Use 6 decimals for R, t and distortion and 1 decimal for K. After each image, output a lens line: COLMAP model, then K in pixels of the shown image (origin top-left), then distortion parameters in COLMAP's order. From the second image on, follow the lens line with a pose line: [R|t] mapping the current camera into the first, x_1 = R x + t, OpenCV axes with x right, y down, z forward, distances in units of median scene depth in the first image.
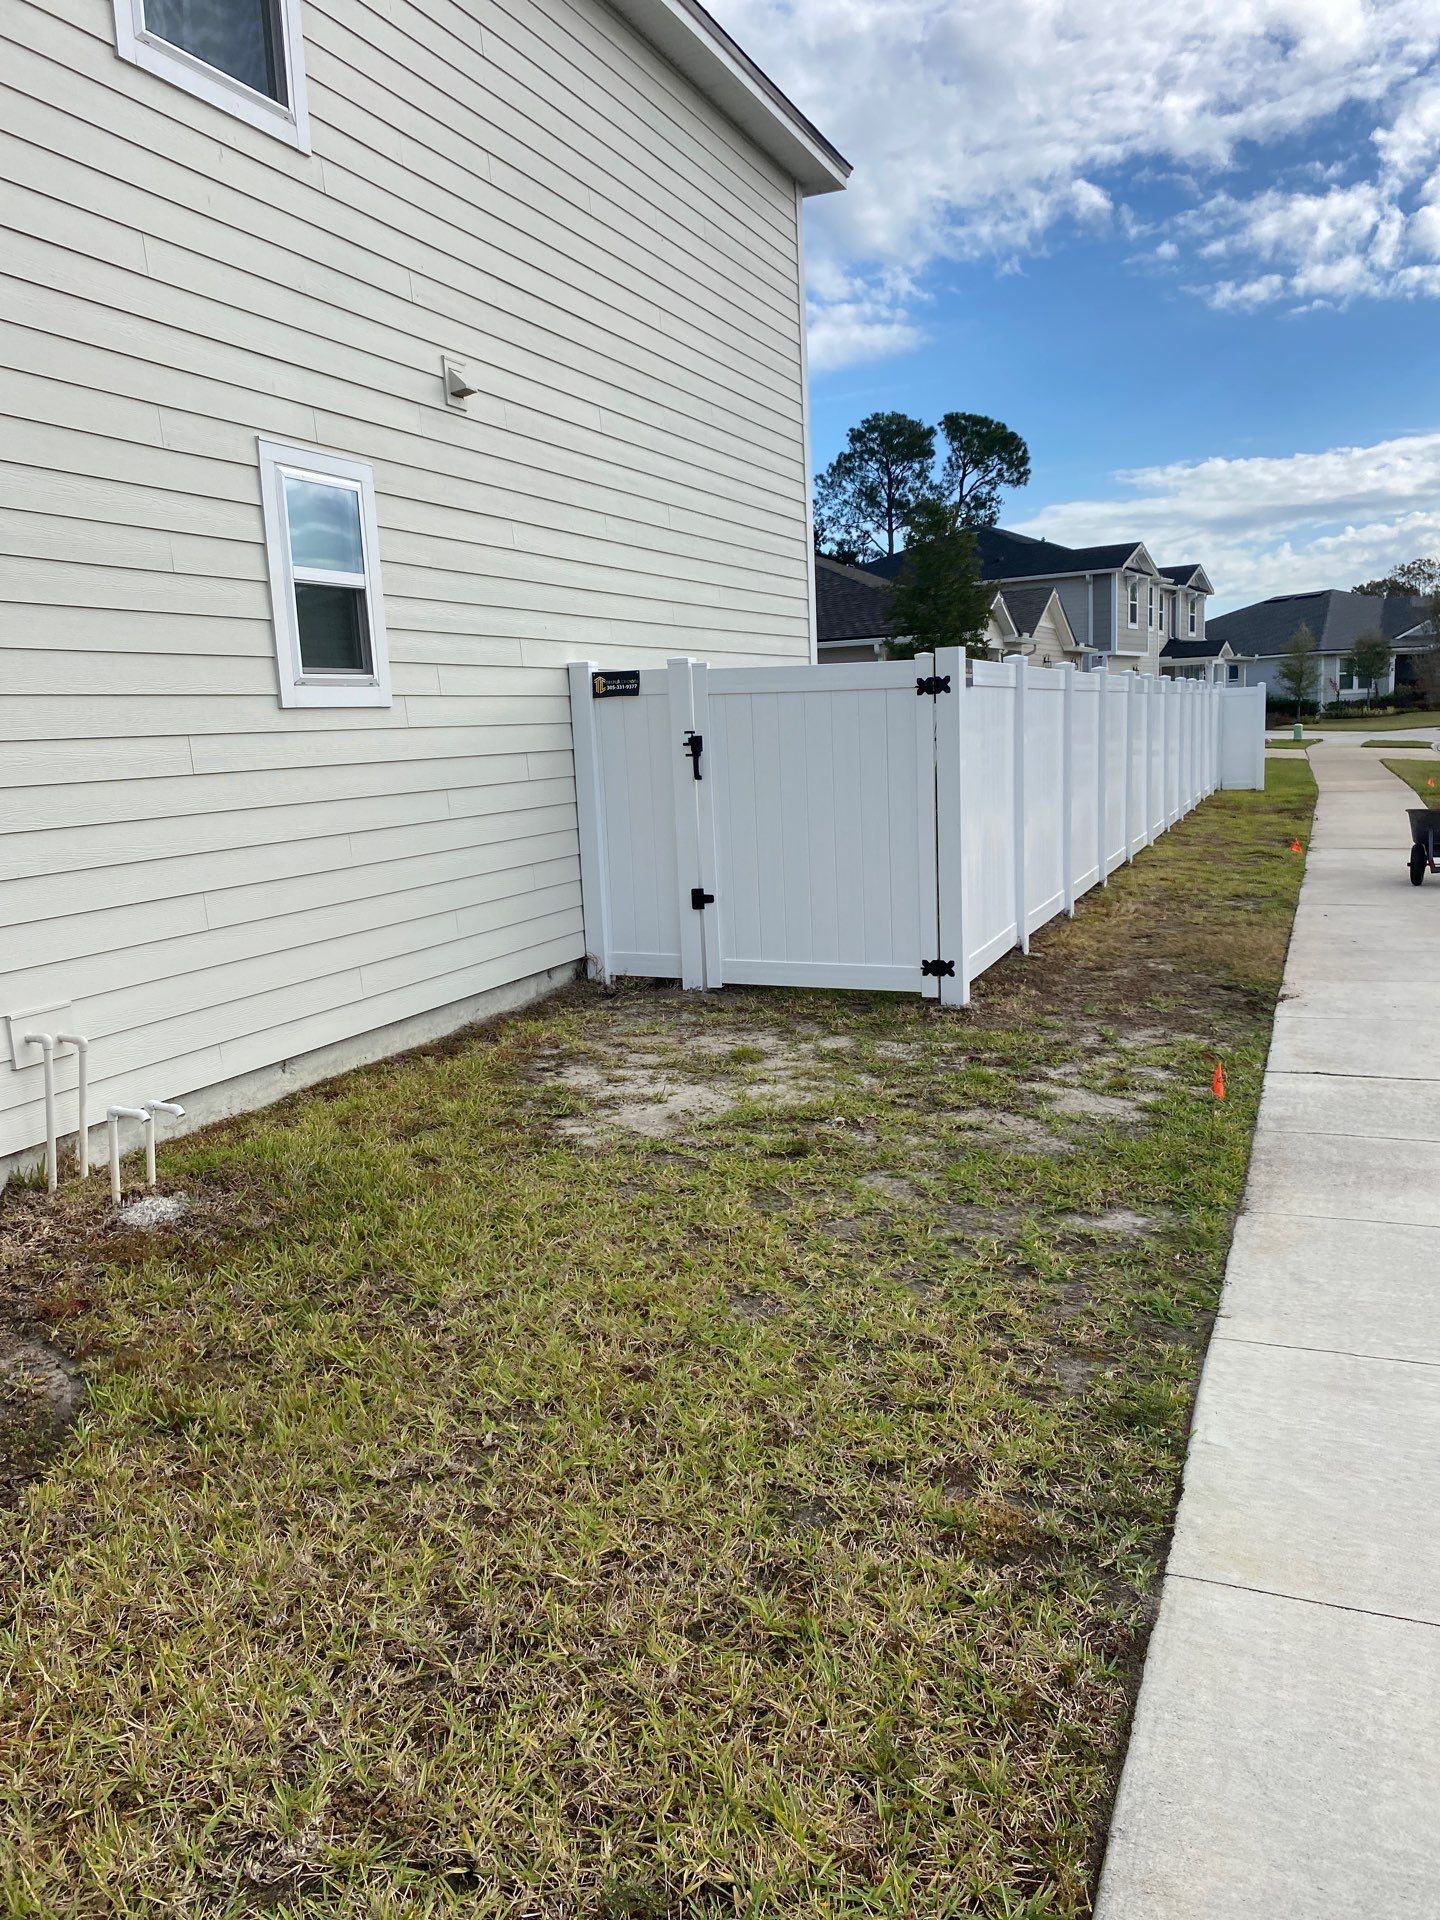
lens RADIAL K [[1483.5, 0, 715.6], [0, 1483.5, 960.2], [0, 0, 1]] dist [0.101019, -0.227763]
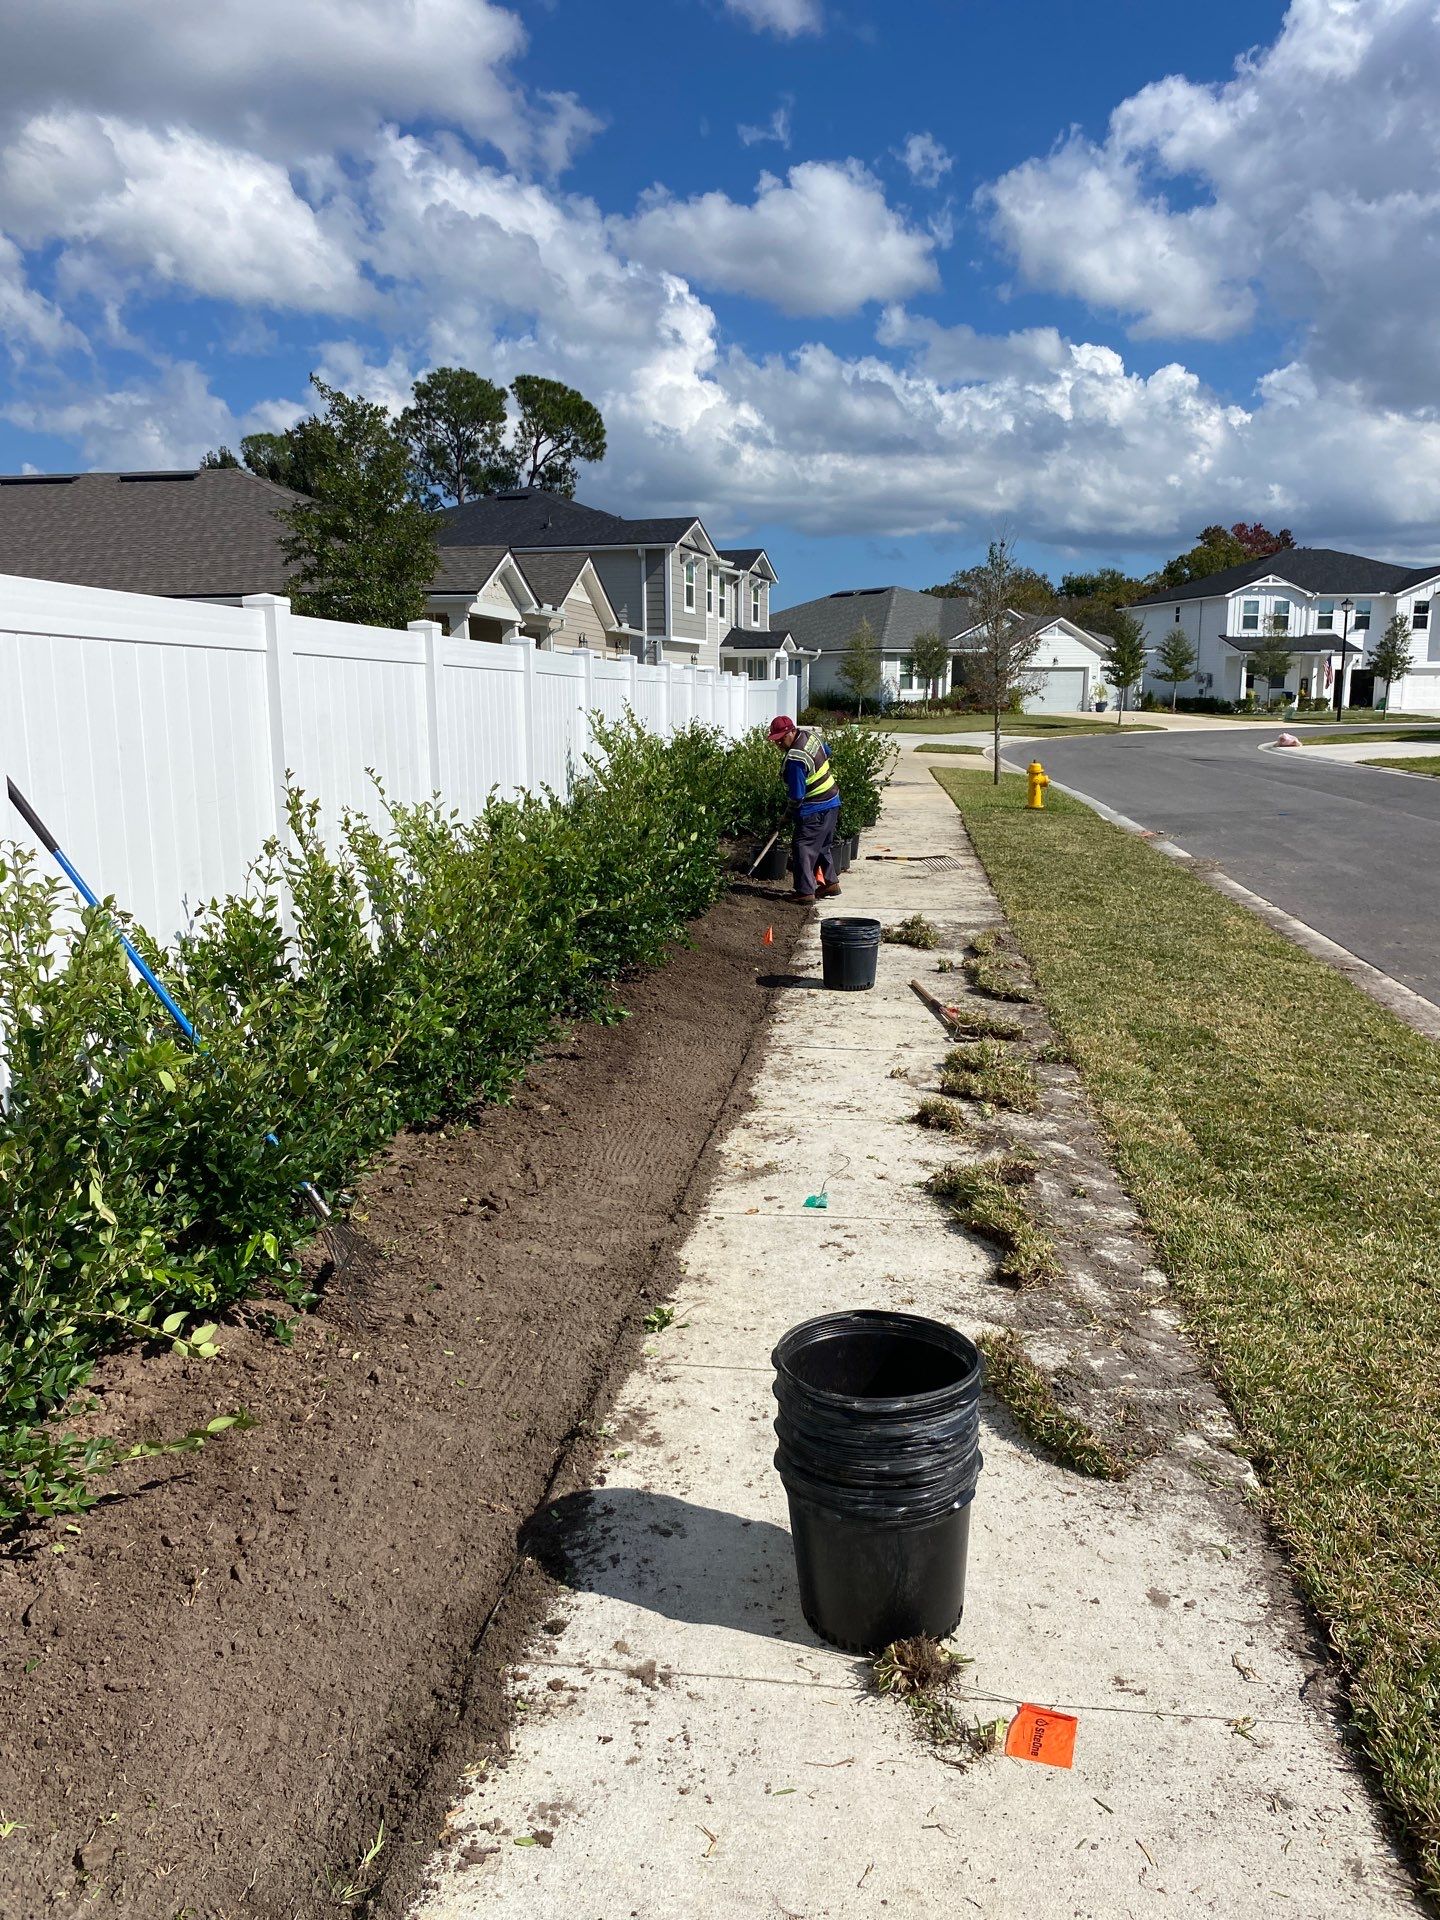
lens RADIAL K [[1472.4, 0, 695.1], [0, 1472.4, 988.3], [0, 0, 1]] dist [0.176161, -0.468869]
pose [[0.968563, -0.008835, 0.248611, 0.046432], [0.001138, 0.999516, 0.031086, -0.016421], [-0.248766, -0.029826, 0.968104, 0.093297]]
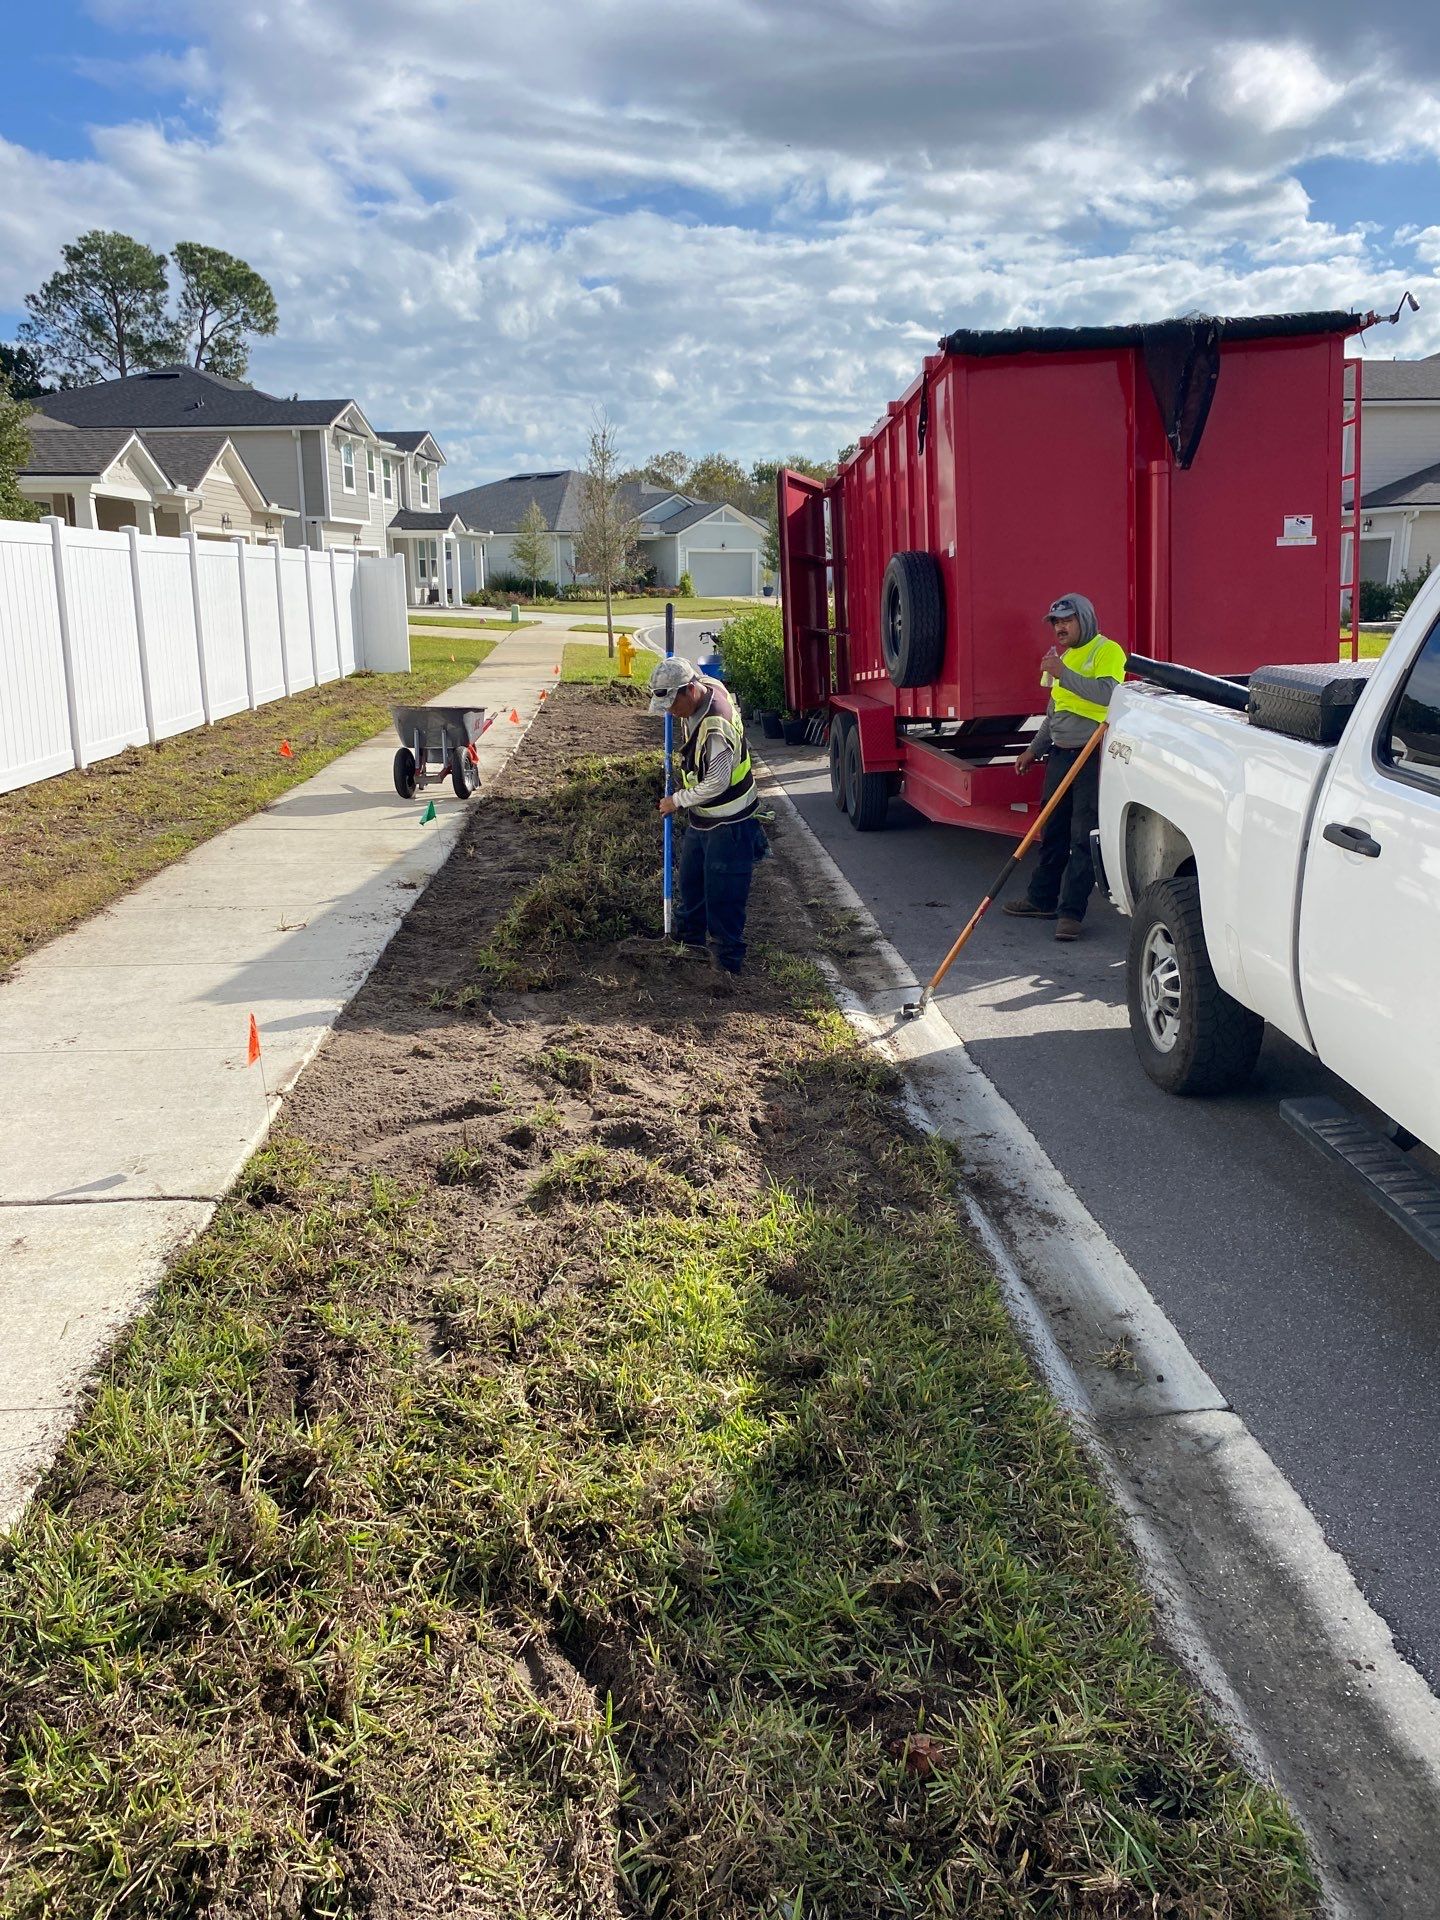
lens RADIAL K [[1493.6, 0, 720.0], [0, 1493.6, 960.0], [0, 0, 1]] dist [0.000457, -0.007522]
pose [[0.899835, -0.068140, 0.430876, 0.058628], [0.032816, 0.995500, 0.088900, -0.006616], [-0.434995, -0.065856, 0.898022, 0.040433]]
